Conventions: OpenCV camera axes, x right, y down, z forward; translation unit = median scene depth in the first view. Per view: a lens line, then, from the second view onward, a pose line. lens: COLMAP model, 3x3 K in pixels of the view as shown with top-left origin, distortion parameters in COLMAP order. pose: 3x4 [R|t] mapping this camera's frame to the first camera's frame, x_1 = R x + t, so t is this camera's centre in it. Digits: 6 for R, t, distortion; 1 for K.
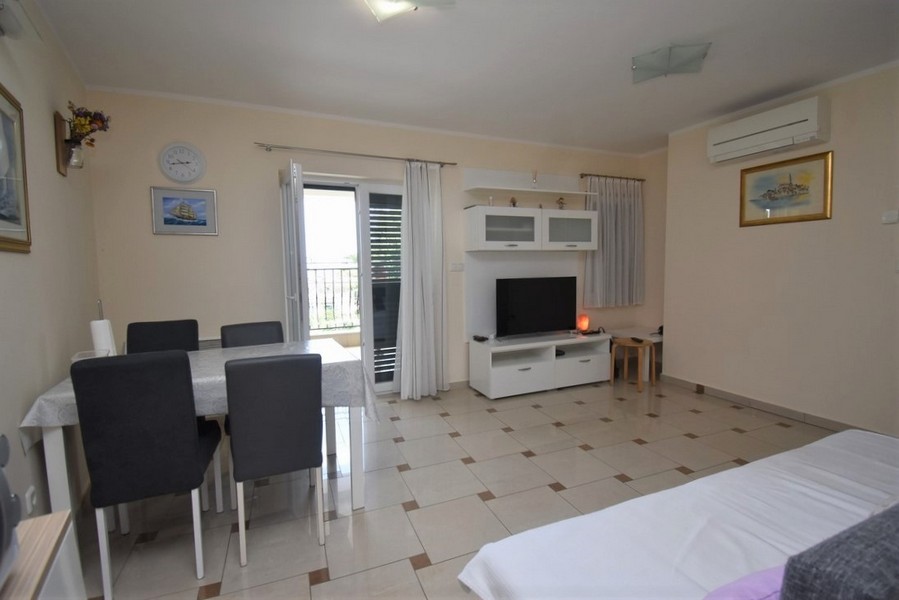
lens RADIAL K [[410.8, 0, 449.5], [0, 410.8, 300.0], [0, 0, 1]] dist [0.024635, -0.028514]
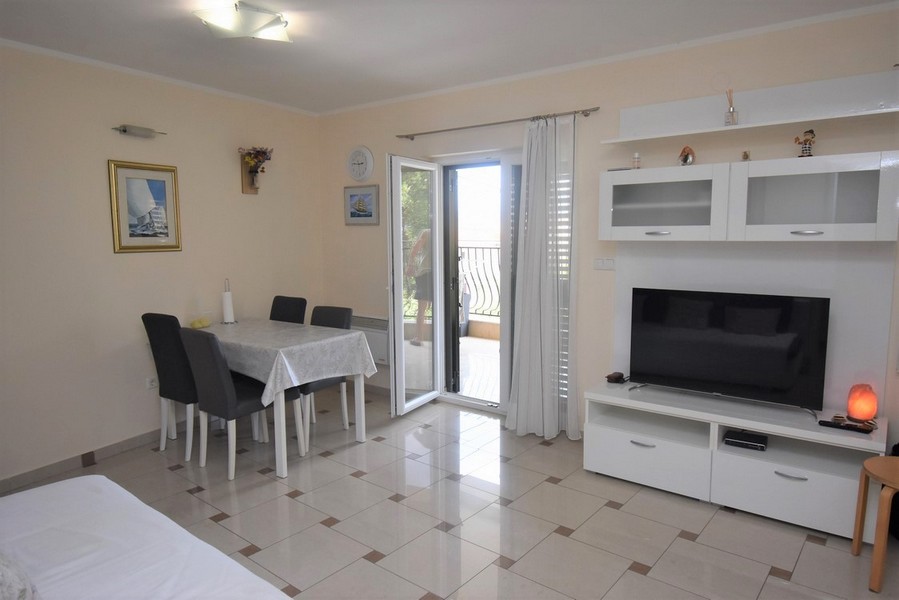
lens RADIAL K [[586.8, 0, 449.5], [0, 586.8, 300.0], [0, 0, 1]] dist [-0.000110, 0.000496]
pose [[0.470753, 0.114361, -0.874822, 0.786146], [-0.071729, 0.993242, 0.091243, -0.097124], [0.879344, 0.019797, 0.475775, 0.358102]]
